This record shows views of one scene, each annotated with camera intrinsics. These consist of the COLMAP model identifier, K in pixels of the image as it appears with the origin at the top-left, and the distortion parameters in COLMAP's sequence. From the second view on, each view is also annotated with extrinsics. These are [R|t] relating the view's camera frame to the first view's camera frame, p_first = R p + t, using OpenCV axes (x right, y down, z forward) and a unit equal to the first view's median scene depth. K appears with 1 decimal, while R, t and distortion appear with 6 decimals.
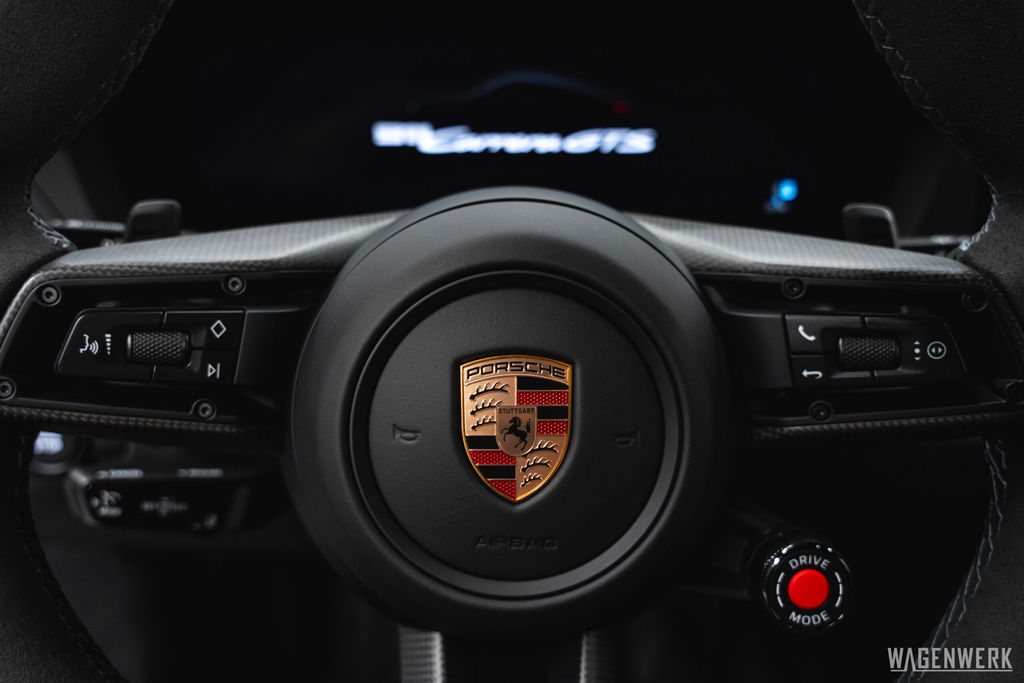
lens RADIAL K [[904.3, 0, 514.5], [0, 904.3, 348.3], [0, 0, 1]] dist [-0.011814, 0.030304]
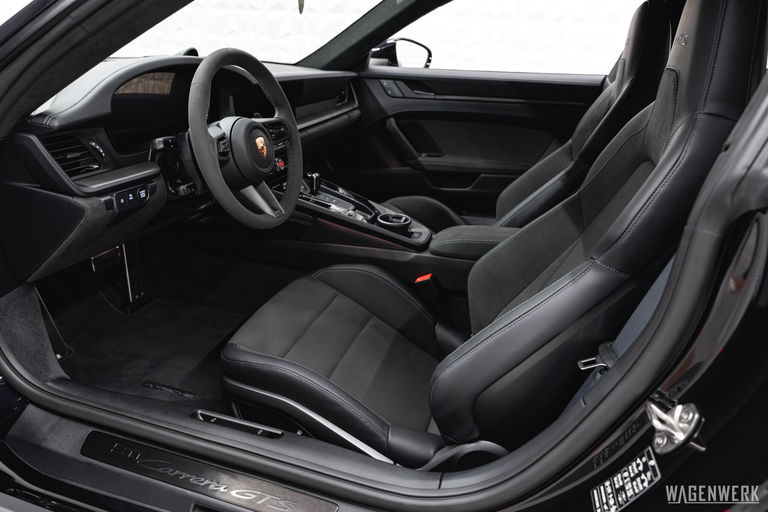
lens RADIAL K [[514.7, 0, 389.1], [0, 514.7, 265.9], [0, 0, 1]] dist [-0.027646, 0.015700]
pose [[0.295944, -0.378737, 0.876912, -3.487358], [0.254422, 0.916126, 0.309810, -0.054213], [-0.920699, 0.131419, 0.367481, -1.286395]]
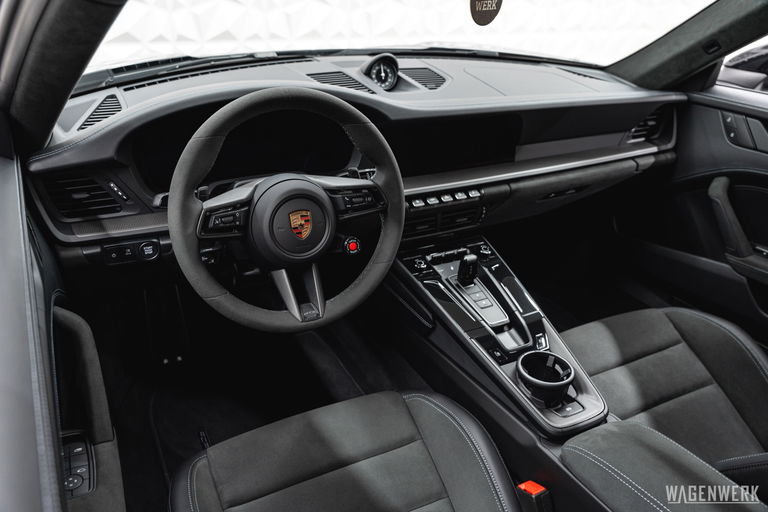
lens RADIAL K [[609.2, 0, 383.9], [0, 609.2, 259.5], [0, 0, 1]] dist [0.001616, 0.011650]
pose [[0.888932, -0.179935, 0.421216, -1.038348], [0.108190, 0.976070, 0.188633, -0.314554], [-0.445078, -0.122110, 0.887127, -2.274609]]
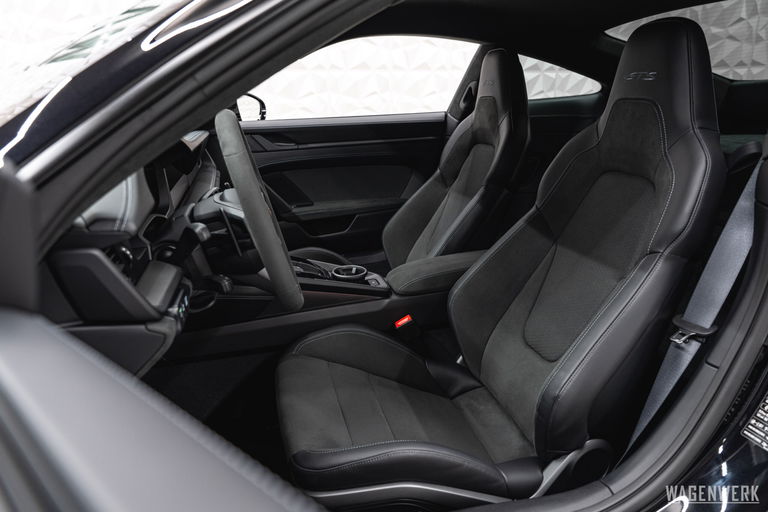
lens RADIAL K [[514.7, 0, 388.2], [0, 514.7, 263.6], [0, 0, 1]] dist [-0.027646, 0.015700]
pose [[-0.244395, -0.308352, 0.919342, -3.391259], [0.311763, 0.872767, 0.375608, -0.693777], [-0.918191, 0.378414, -0.117168, 0.741002]]
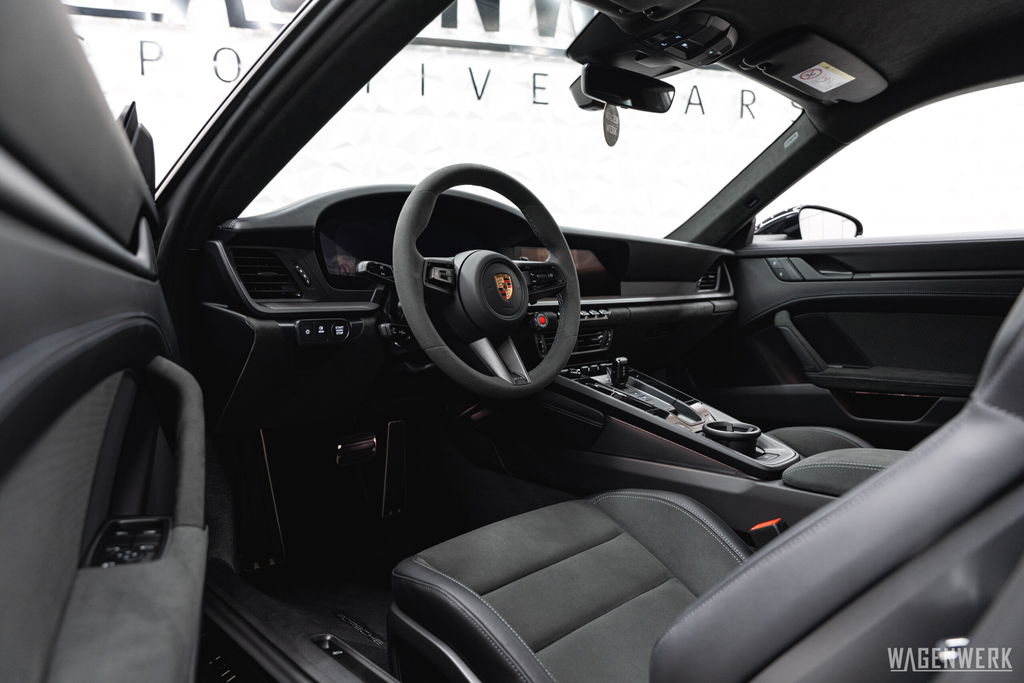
lens RADIAL K [[686.3, 0, 507.5], [0, 686.3, 356.1], [0, 0, 1]] dist [-0.027646, 0.015700]
pose [[0.721302, -0.079725, 0.688017, -2.649016], [0.212305, 0.970986, -0.110061, 0.881315], [-0.659280, 0.225456, 0.717300, -1.744141]]
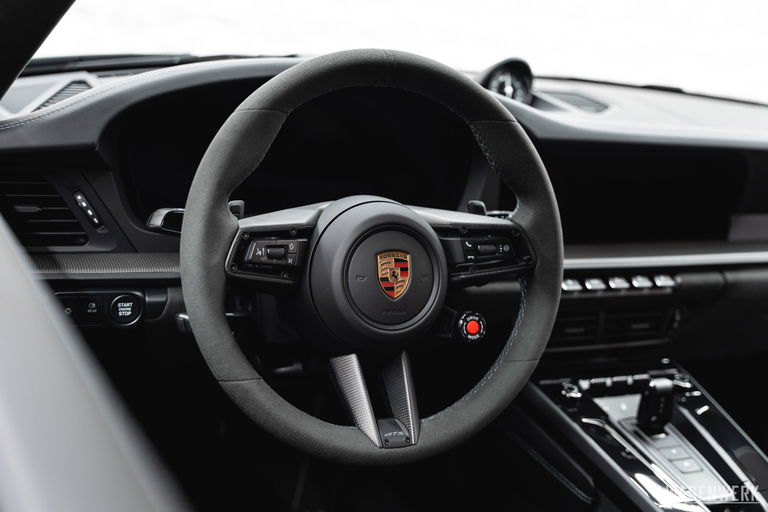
lens RADIAL K [[1058.0, 0, 386.8], [0, 1058.0, 261.1], [0, 0, 1]] dist [0.025739, 0.000000]
pose [[0.909181, -0.025686, 0.415608, -1.434383], [0.046629, 0.998098, -0.040320, 0.173303], [-0.413782, 0.056038, 0.908650, -2.166992]]
